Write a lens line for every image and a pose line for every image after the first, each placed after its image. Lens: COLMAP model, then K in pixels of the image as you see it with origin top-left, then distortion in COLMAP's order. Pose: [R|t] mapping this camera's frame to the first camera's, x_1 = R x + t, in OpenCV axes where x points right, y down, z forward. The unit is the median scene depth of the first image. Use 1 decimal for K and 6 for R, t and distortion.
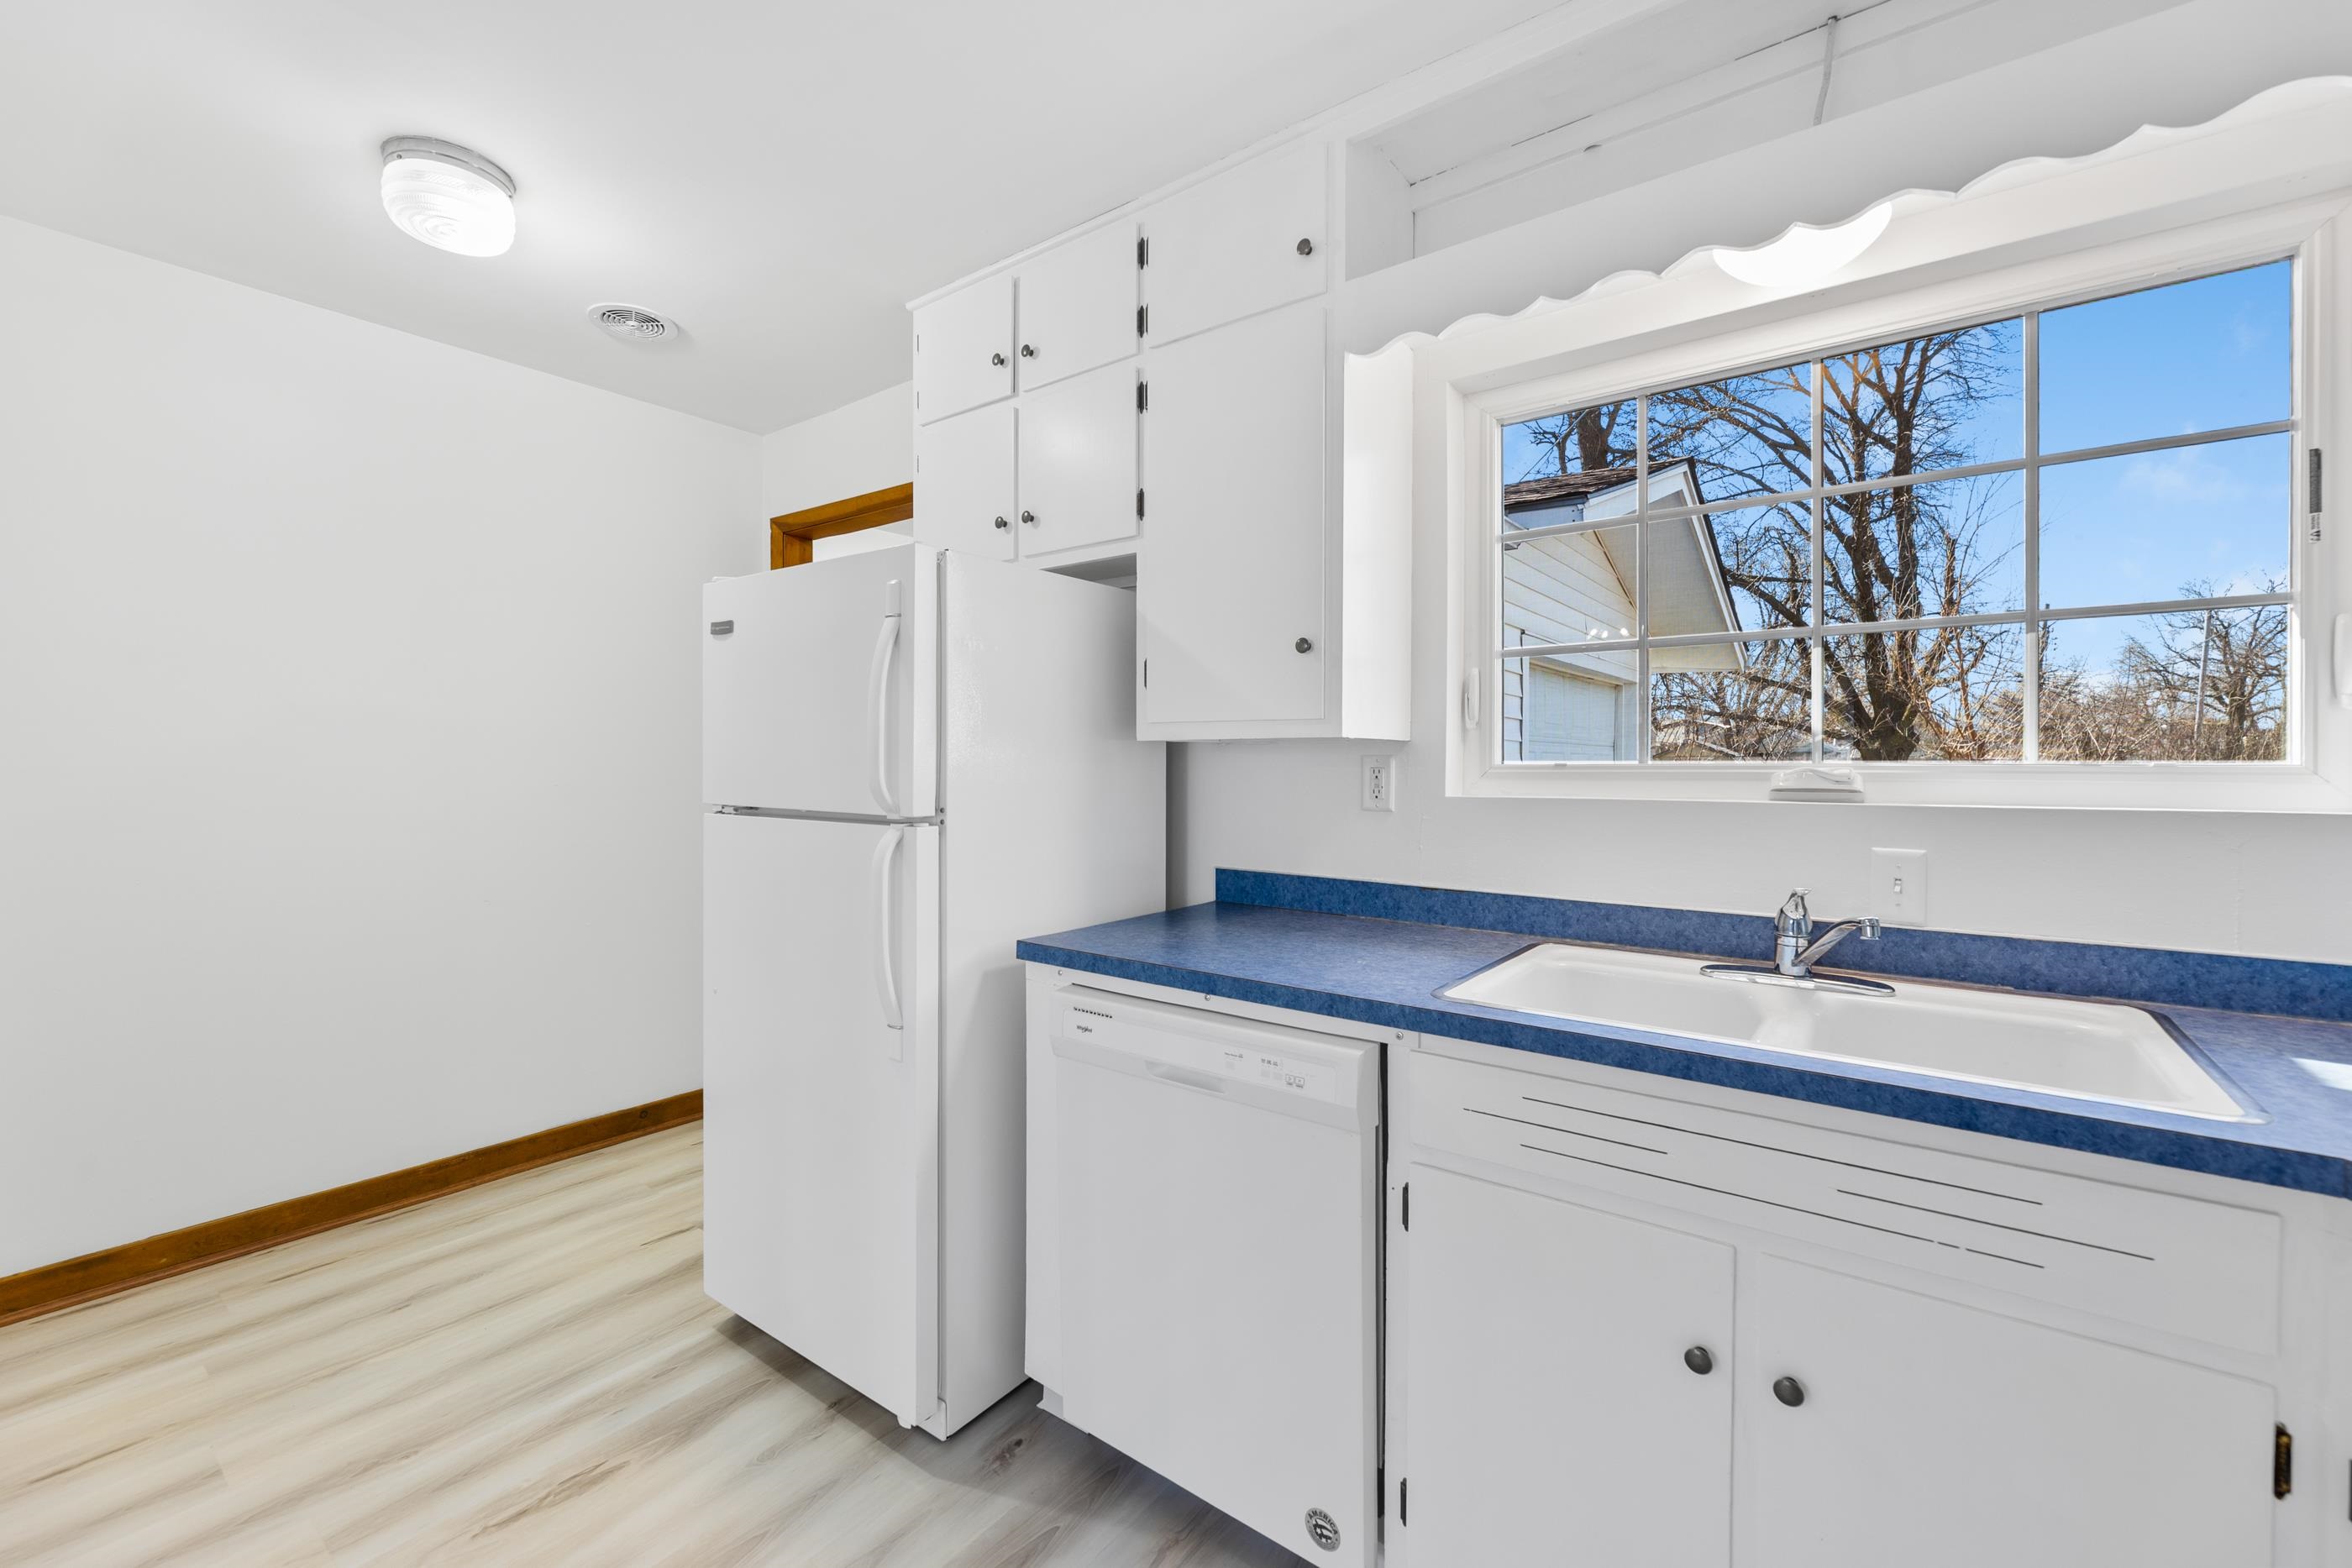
lens RADIAL K [[957.2, 0, 1179.1], [0, 957.2, 764.3], [0, 0, 1]] dist [-0.003629, -0.000323]
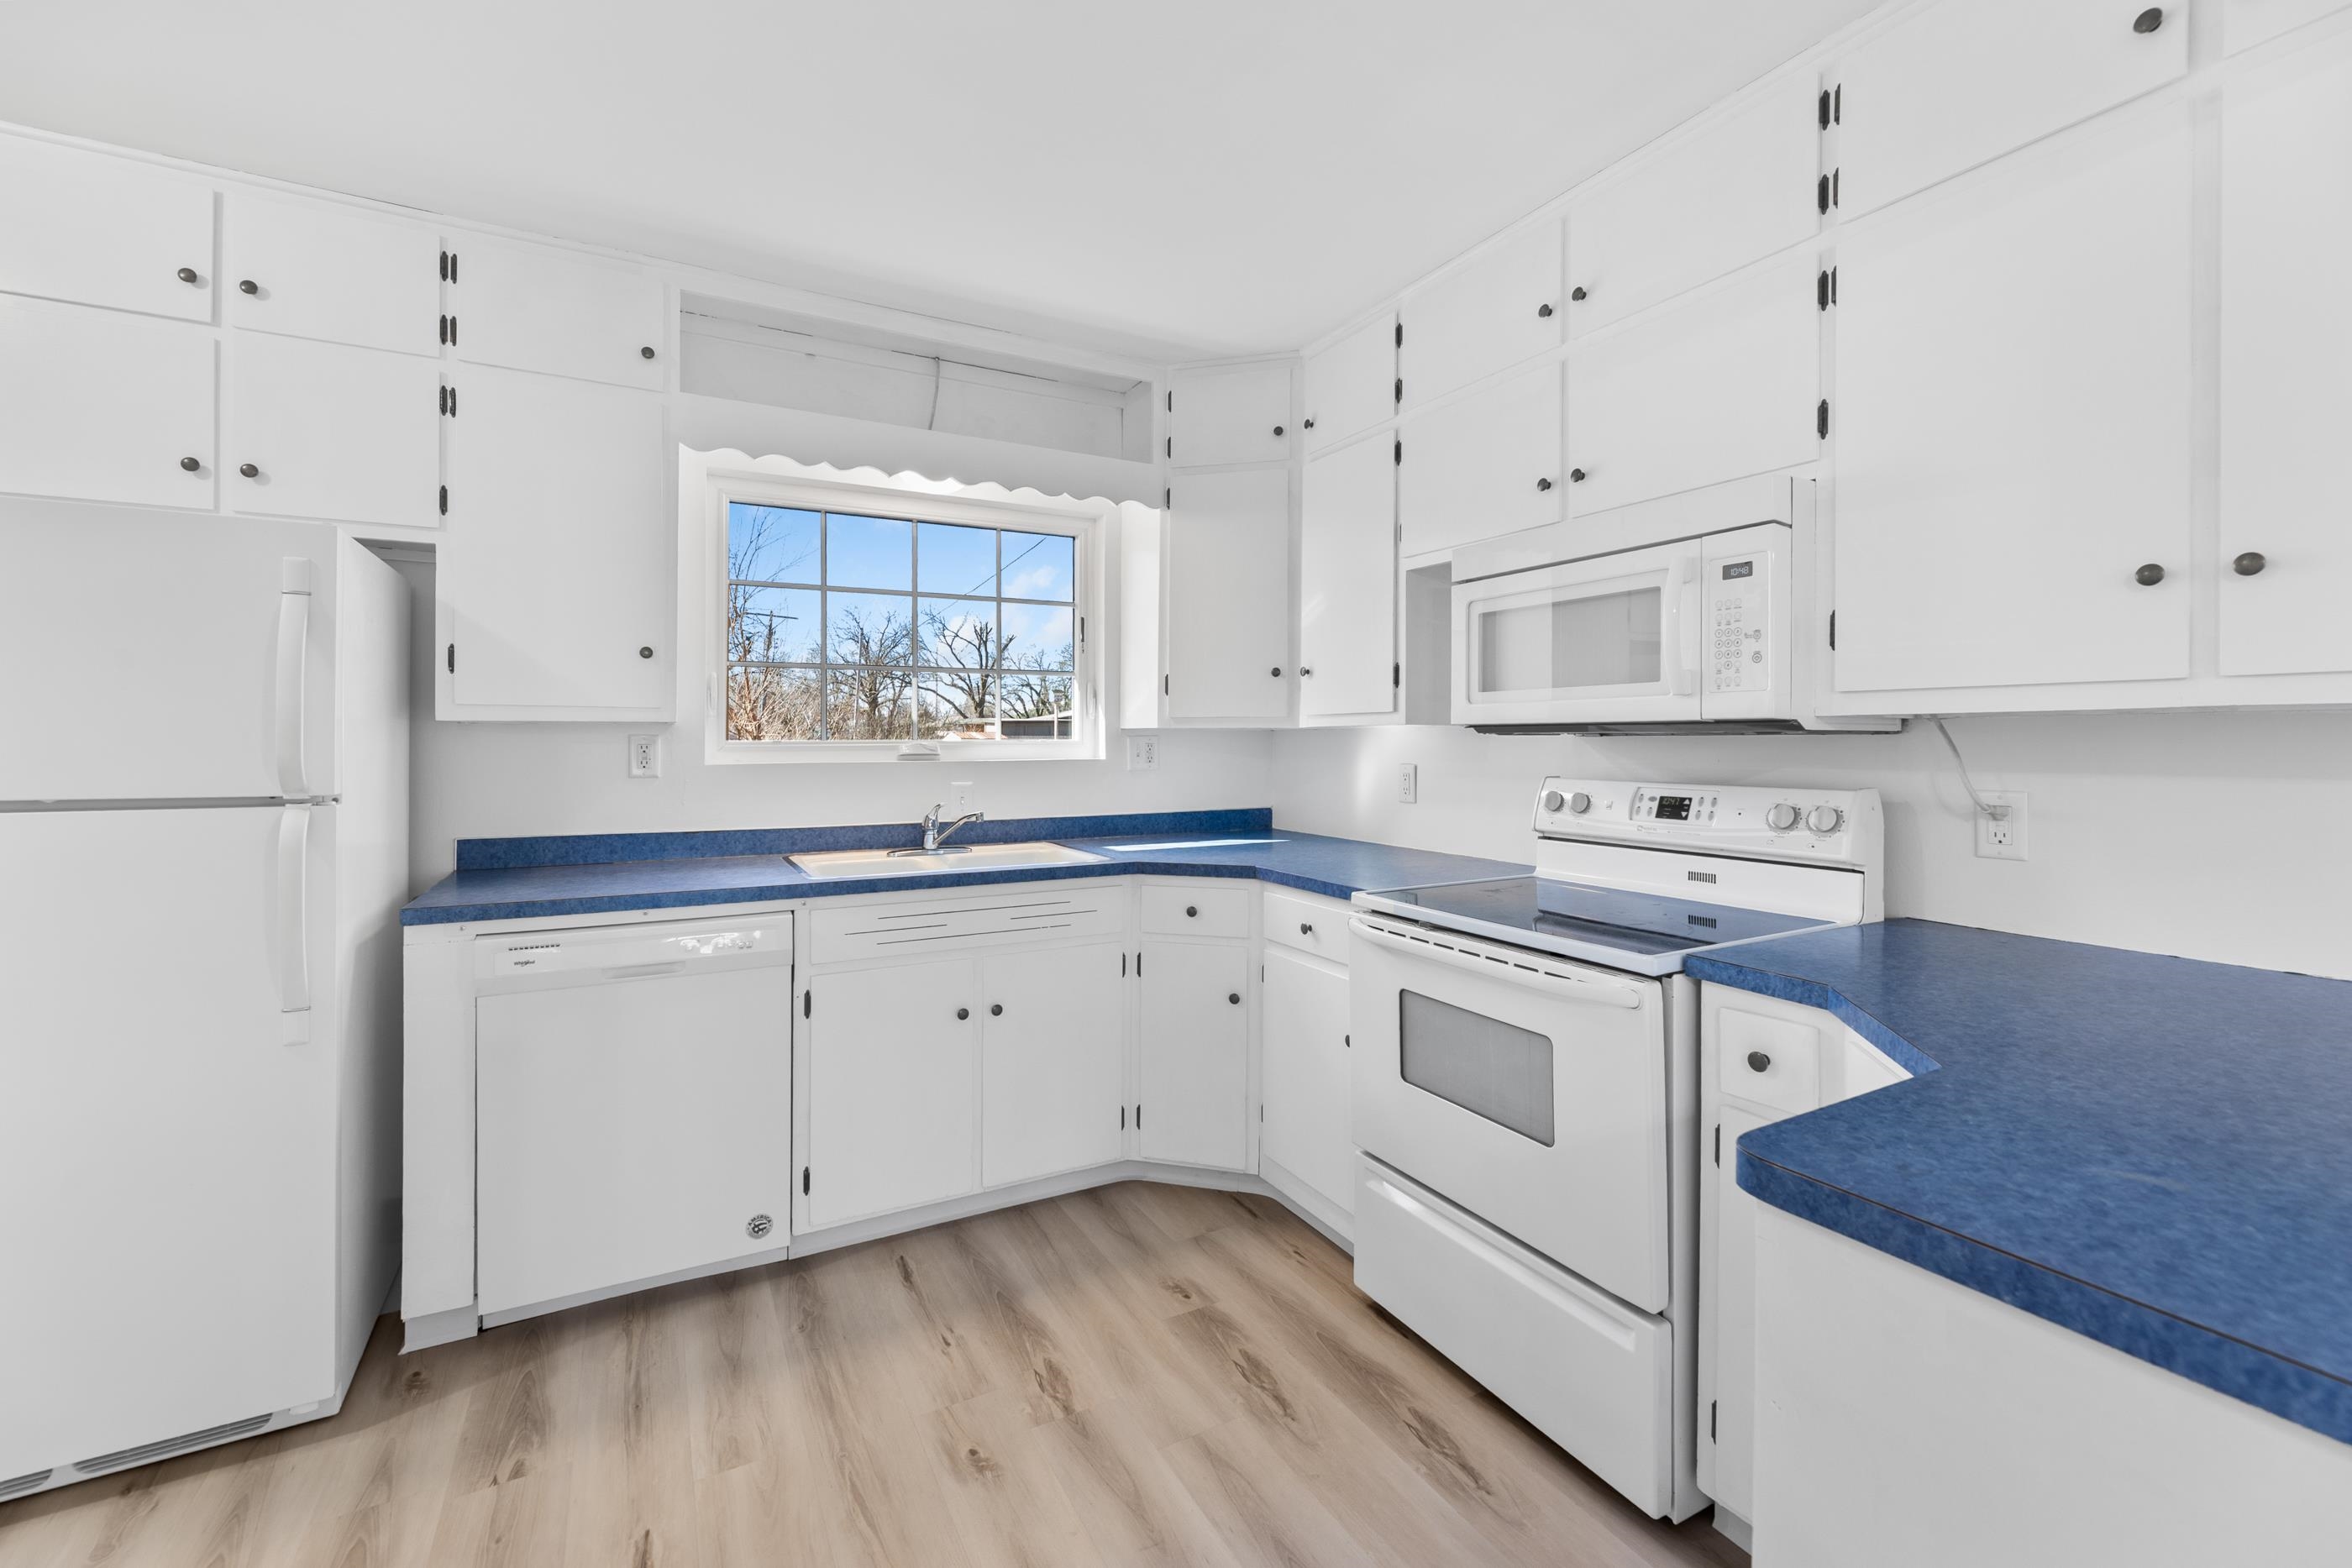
lens RADIAL K [[976.6, 0, 1182.6], [0, 976.6, 739.4], [0, 0, 1]] dist [-0.000068, -0.000198]
pose [[0.410622, -0.000966, 0.911805, -0.850667], [0.001533, 0.999999, 0.000369, -0.002690], [-0.911804, 0.001247, 0.410623, -0.249058]]
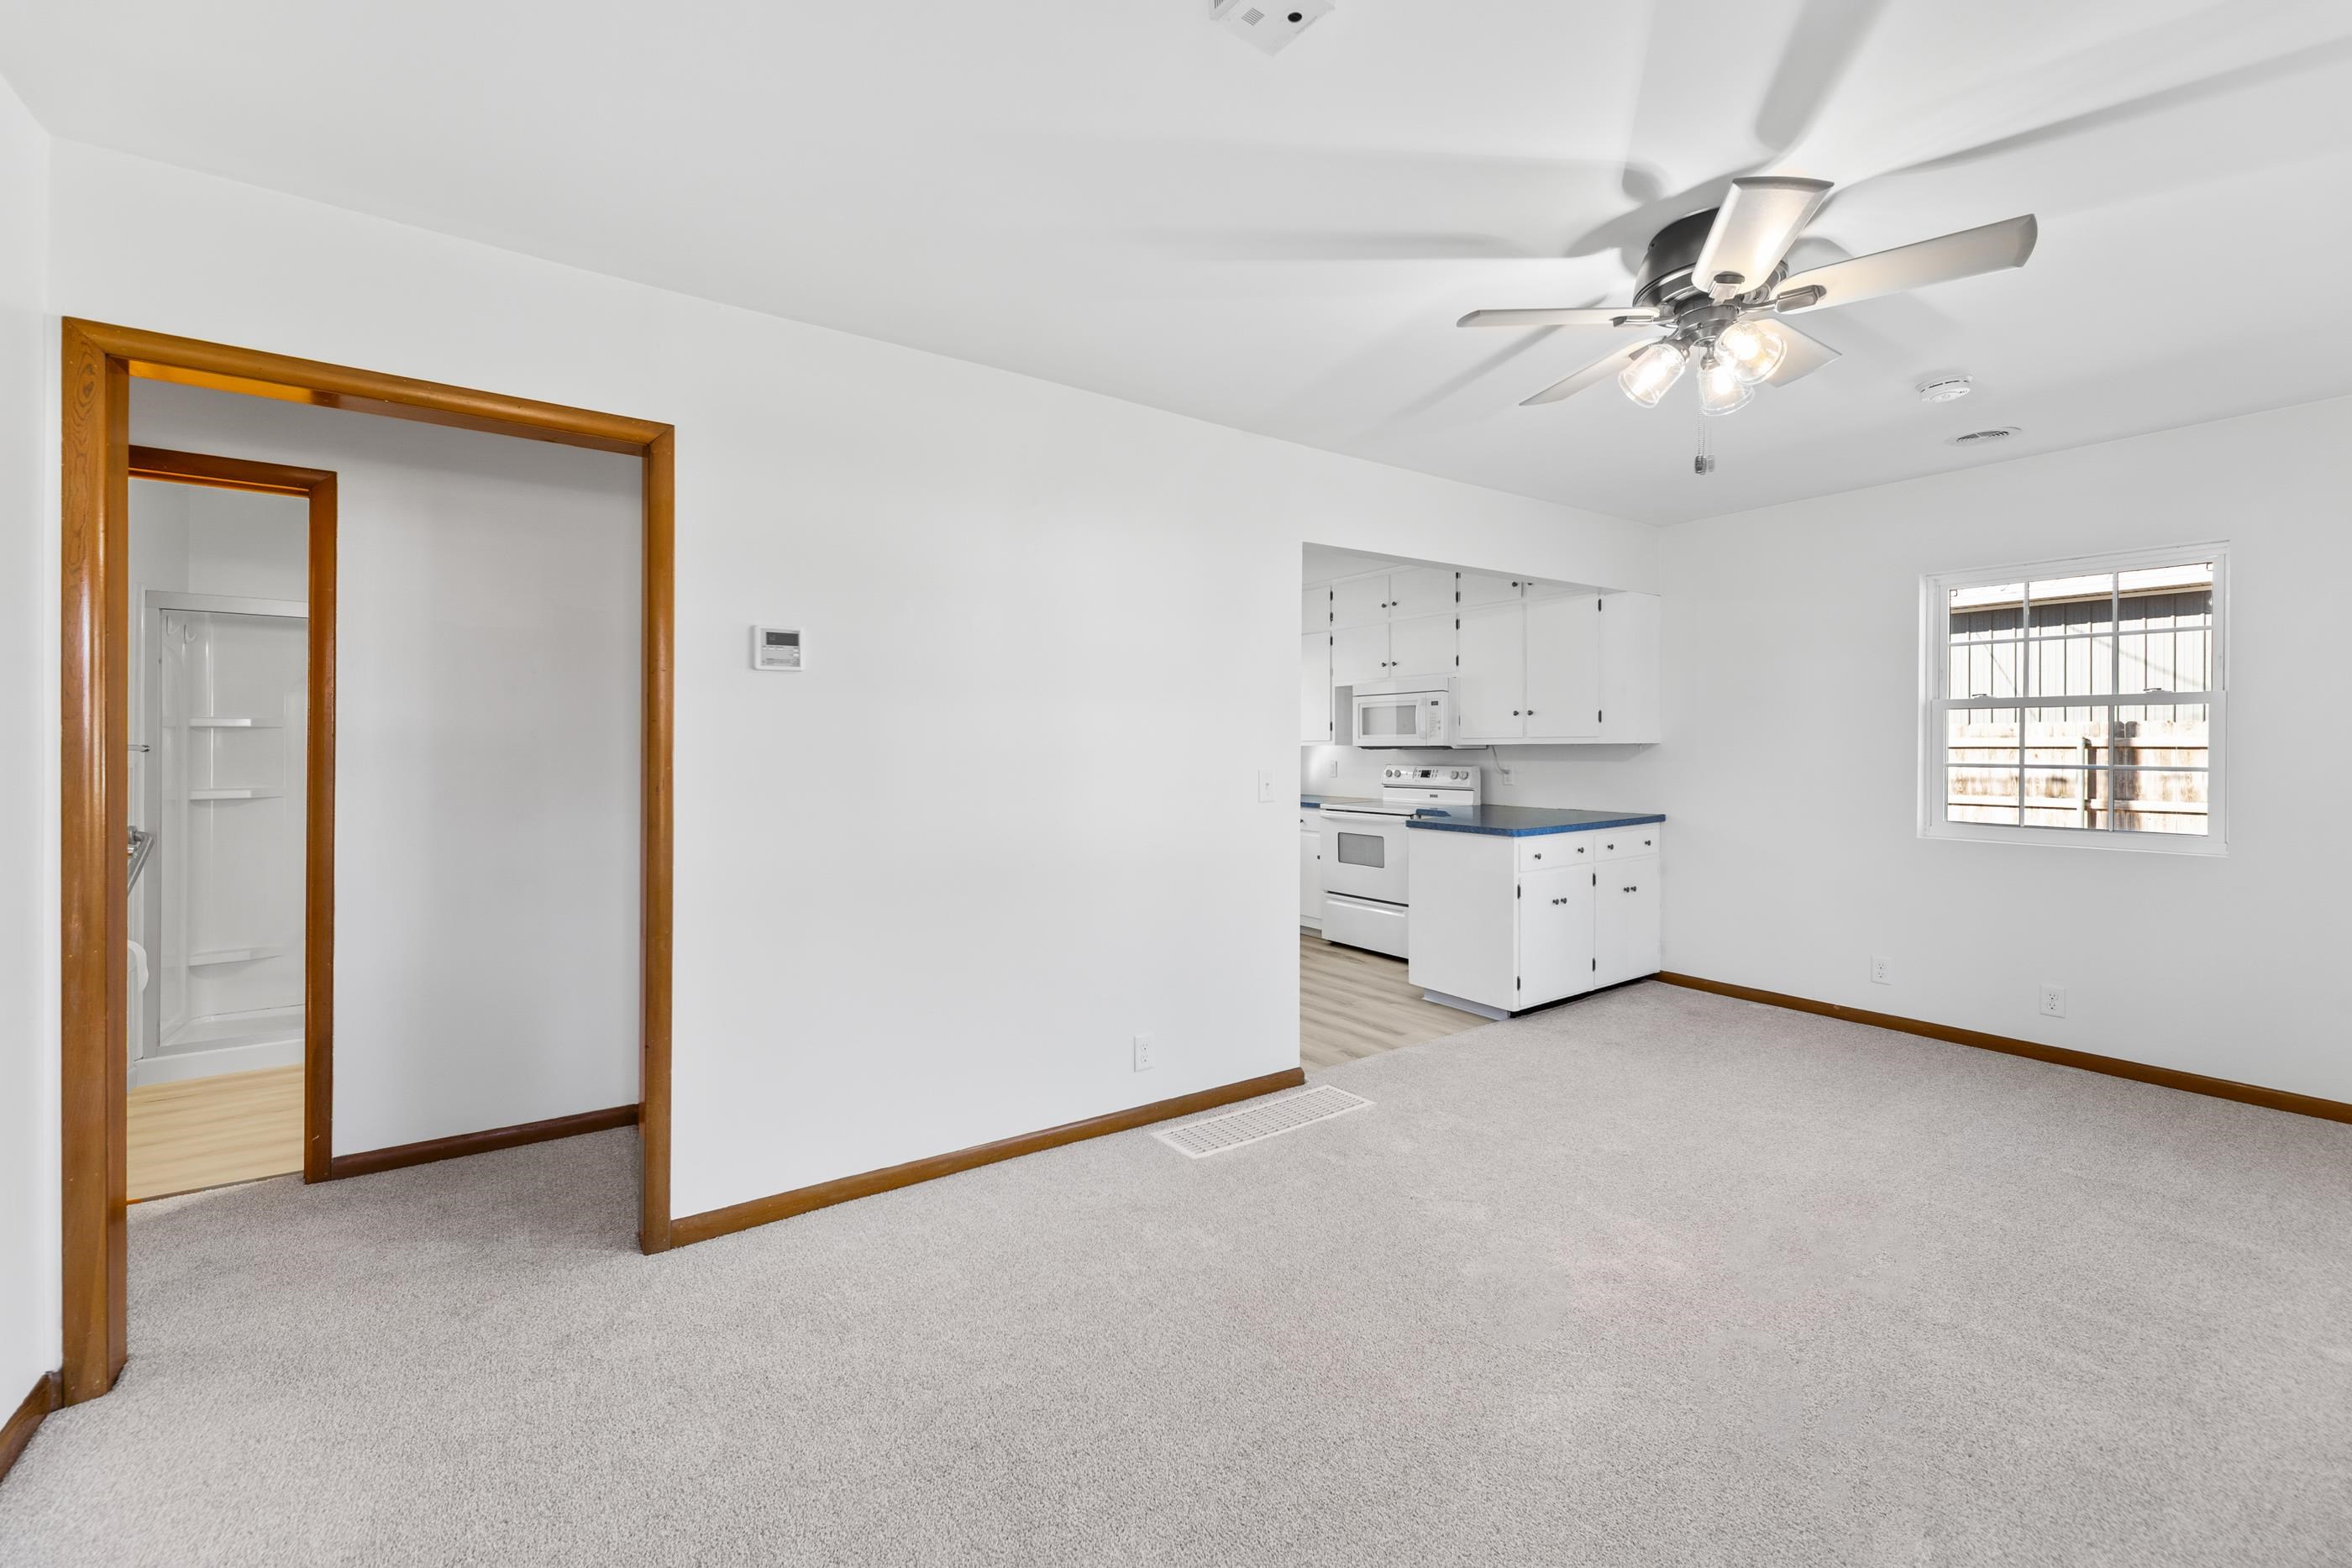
lens RADIAL K [[947.5, 0, 1174.2], [0, 947.5, 744.8], [0, 0, 1]] dist [0.000102, -0.000031]
pose [[0.316026, -0.003055, 0.948746, -3.224344], [0.007475, 0.999972, 0.000730, -0.035289], [-0.948721, 0.006861, 0.316040, -0.544169]]
